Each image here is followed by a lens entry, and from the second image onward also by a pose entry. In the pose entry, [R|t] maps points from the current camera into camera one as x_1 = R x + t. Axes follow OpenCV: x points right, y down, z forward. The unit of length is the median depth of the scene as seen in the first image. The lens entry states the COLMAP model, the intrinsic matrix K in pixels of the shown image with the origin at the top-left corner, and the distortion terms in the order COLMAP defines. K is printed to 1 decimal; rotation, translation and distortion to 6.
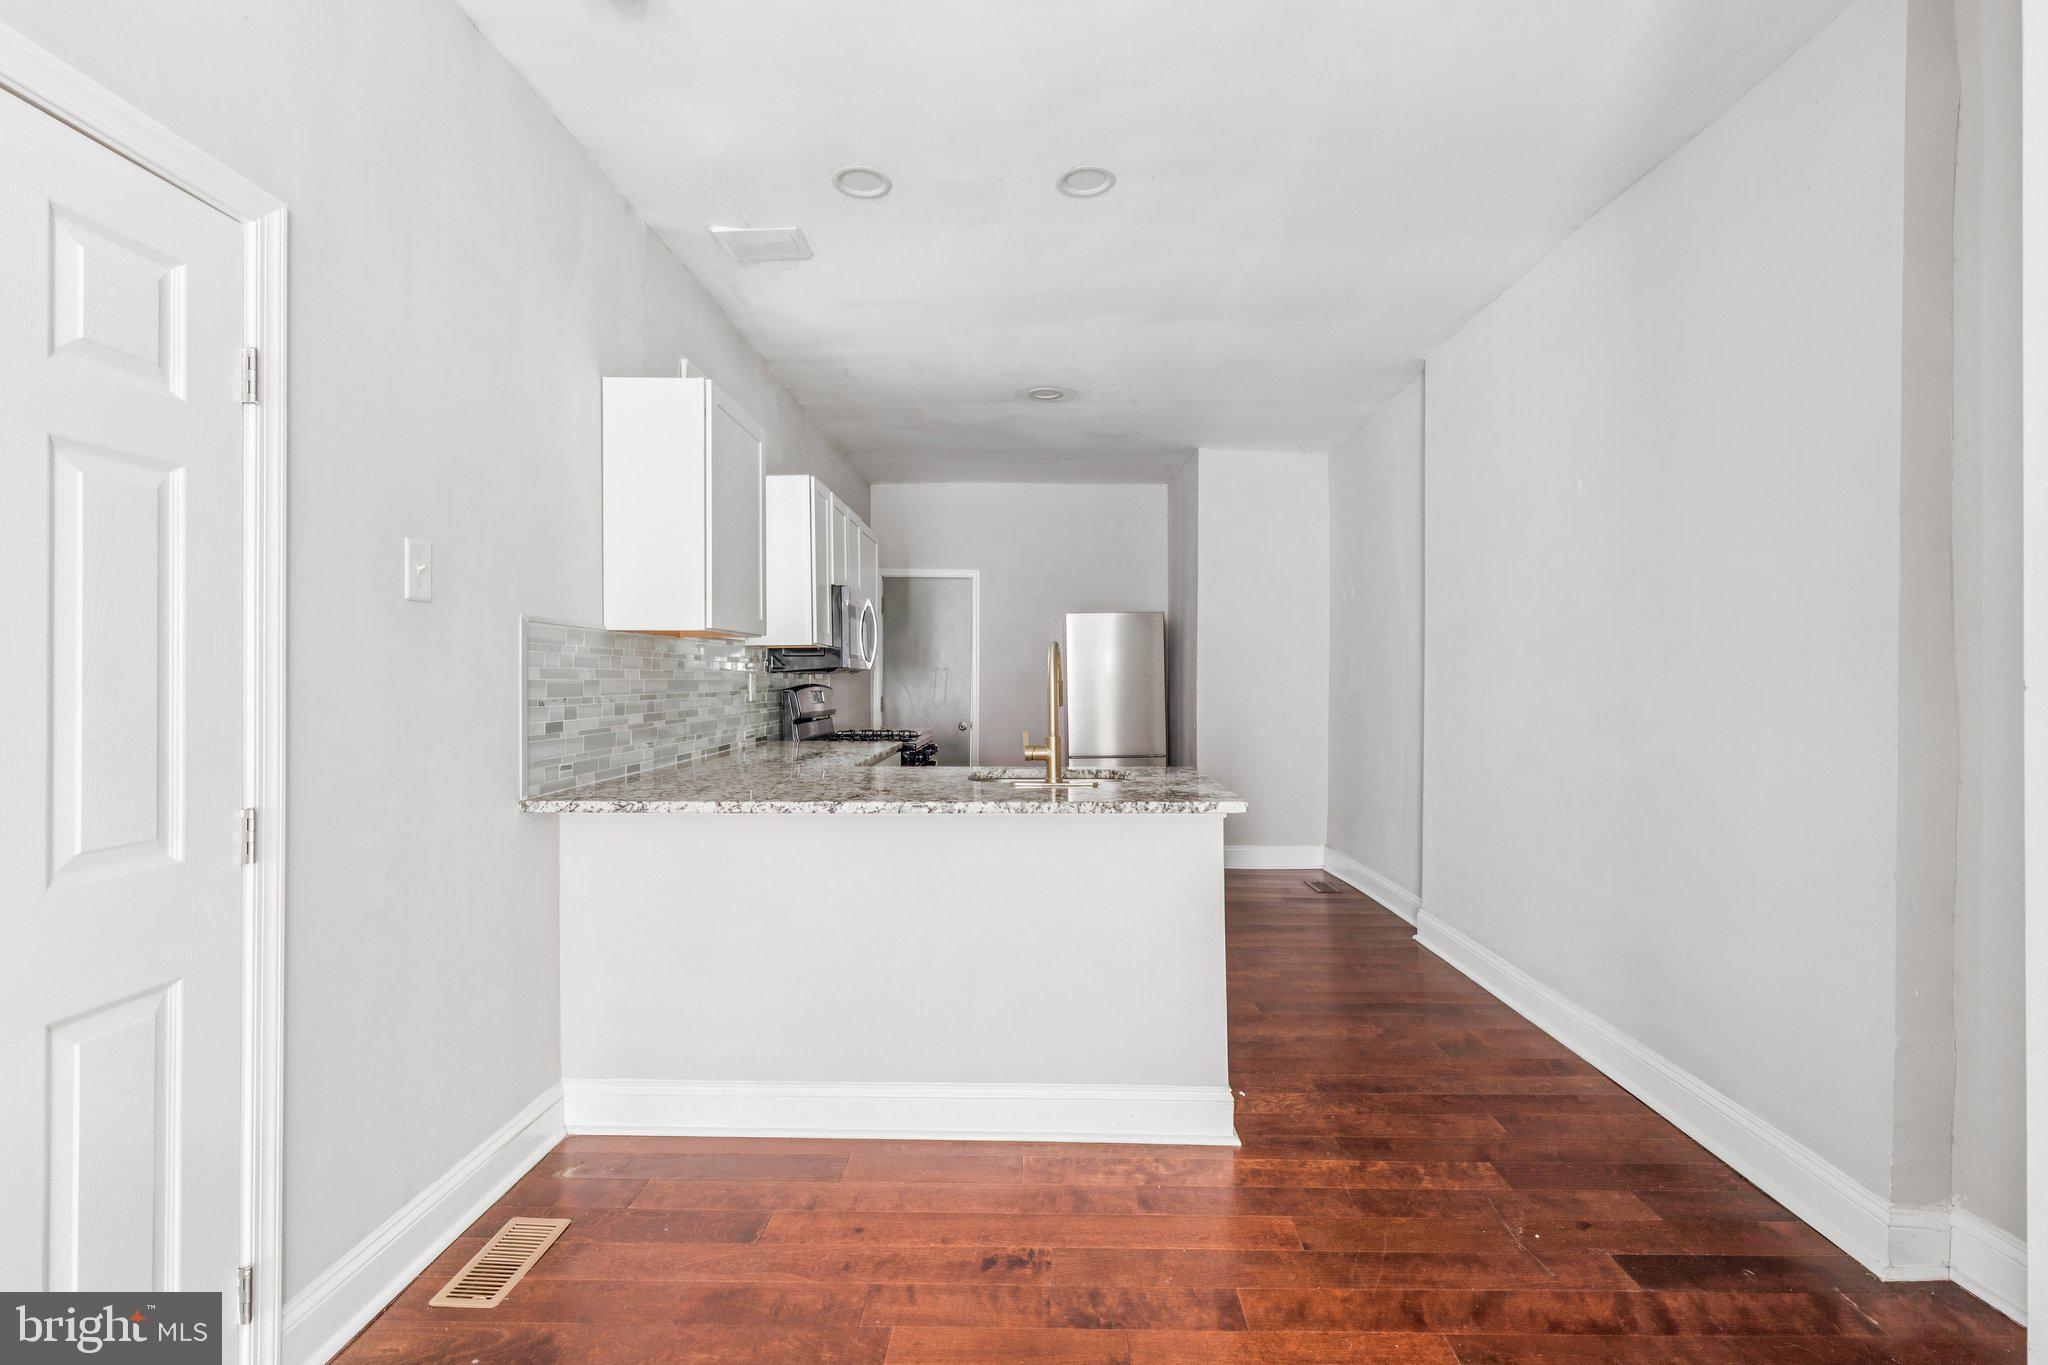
lens RADIAL K [[940.9, 0, 1035.2], [0, 940.9, 672.6], [0, 0, 1]] dist [0.007505, 0.000304]
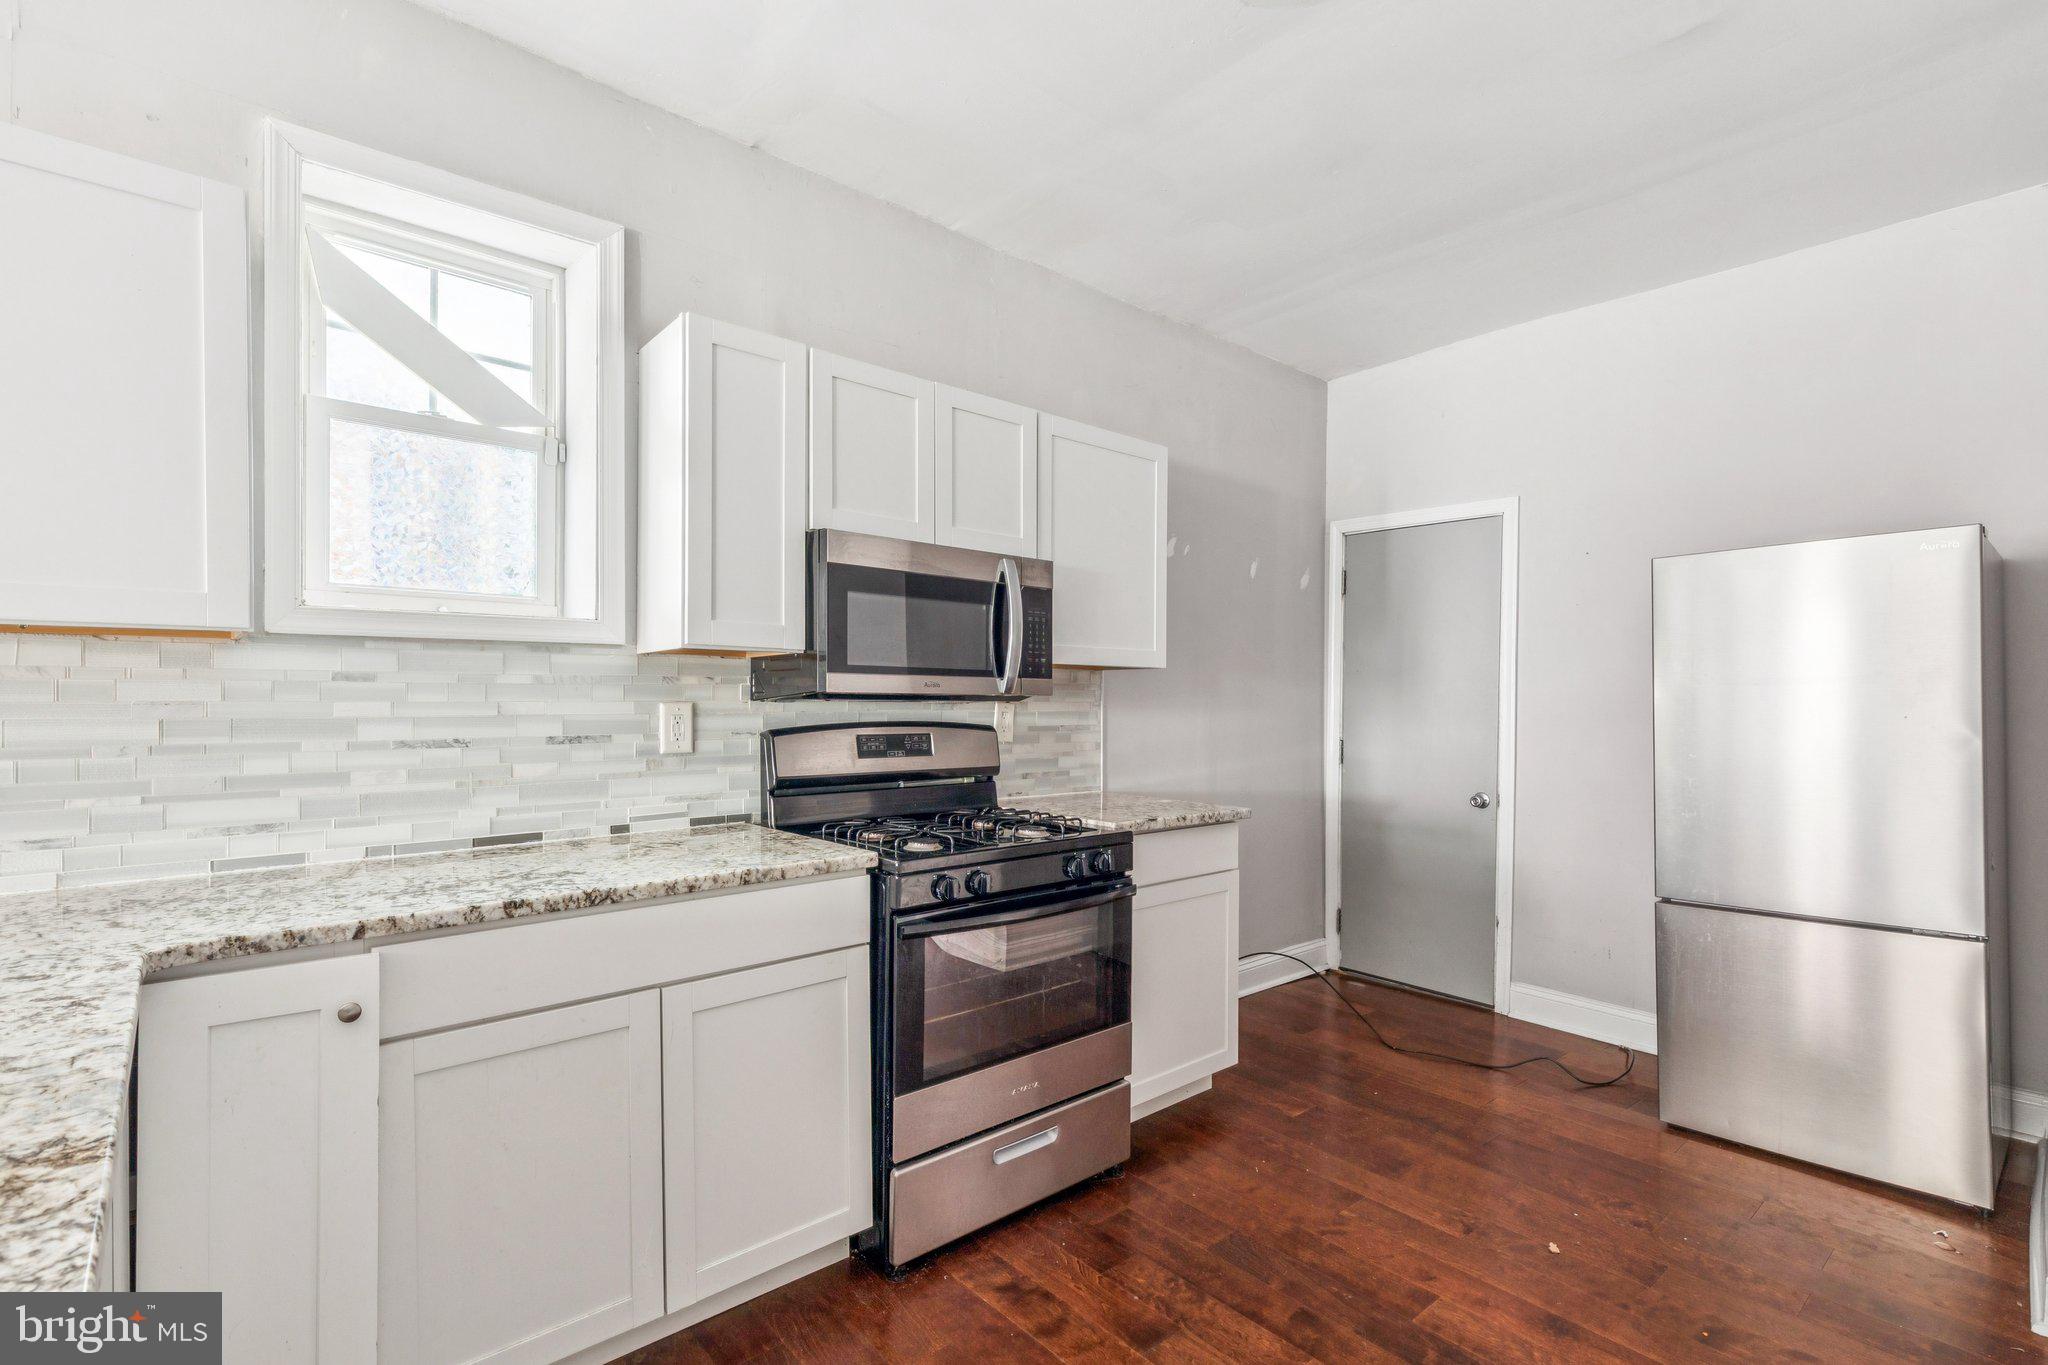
lens RADIAL K [[940.9, 0, 1004.4], [0, 940.9, 701.3], [0, 0, 1]] dist [0.007505, 0.000304]
pose [[0.649302, 0.002944, -0.760525, 0.270805], [0.003265, 0.999973, 0.006659, -0.003680], [0.760523, -0.006806, 0.649275, 0.835087]]
